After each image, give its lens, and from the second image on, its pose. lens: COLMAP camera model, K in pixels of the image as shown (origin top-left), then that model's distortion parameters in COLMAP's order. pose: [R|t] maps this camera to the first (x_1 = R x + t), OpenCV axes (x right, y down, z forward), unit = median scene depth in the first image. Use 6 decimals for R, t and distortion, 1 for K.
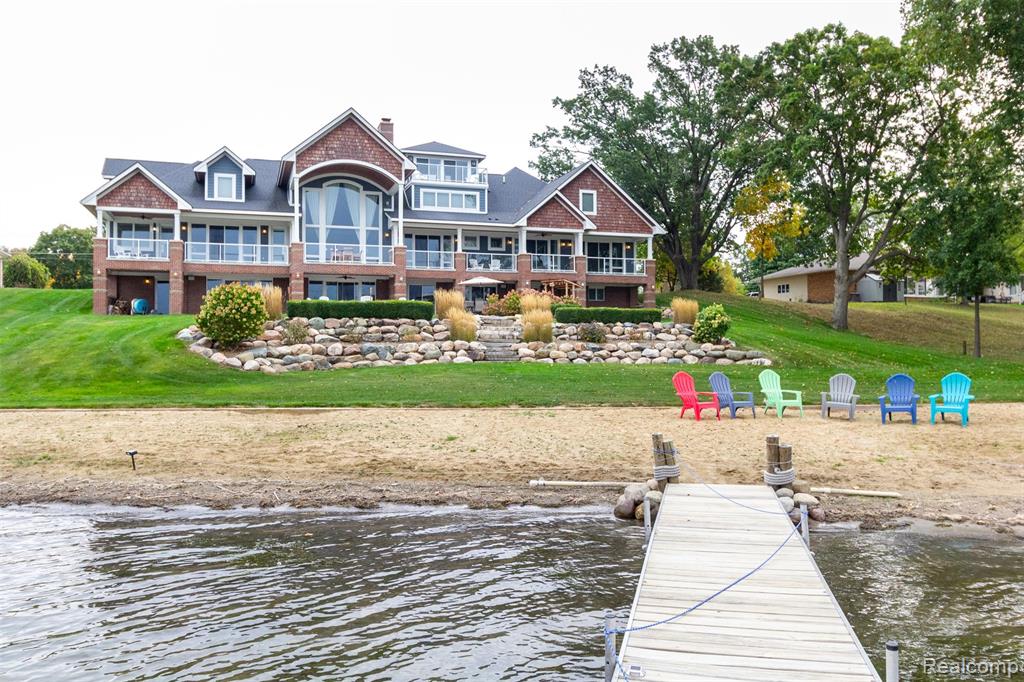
lens RADIAL K [[865.4, 0, 512.0], [0, 865.4, 341.0], [0, 0, 1]] dist [-0.001499, 0.005813]
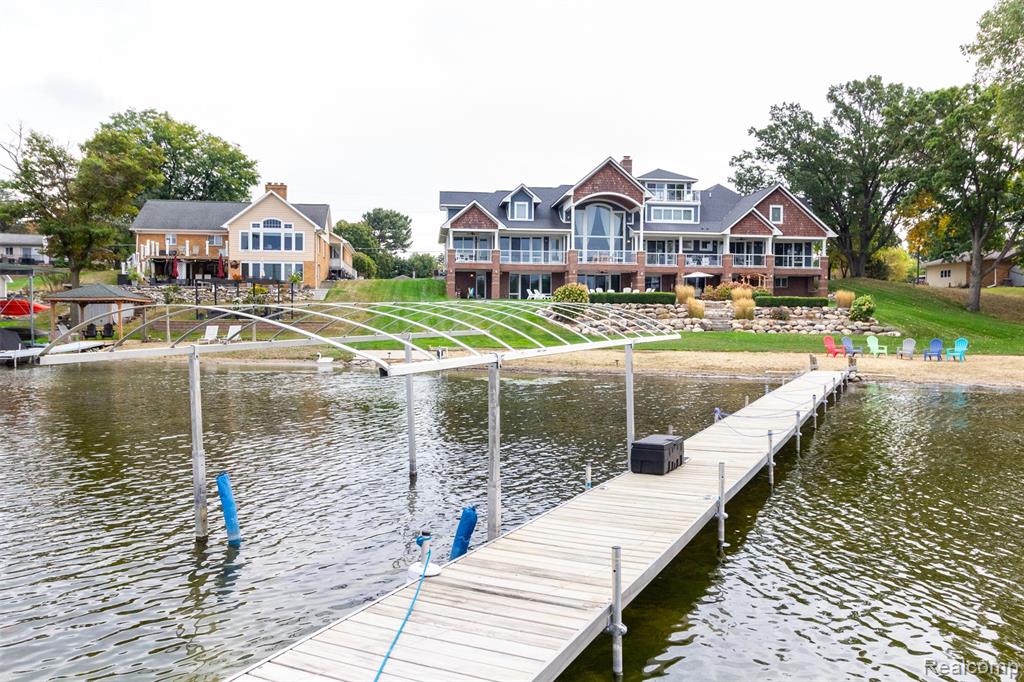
lens RADIAL K [[865.4, 0, 512.0], [0, 865.4, 341.0], [0, 0, 1]] dist [-0.001499, 0.005813]
pose [[0.980809, 0.015562, -0.194348, -0.054108], [-0.009090, 0.999375, 0.034149, -0.006469], [0.194758, -0.031727, 0.980338, -0.432726]]
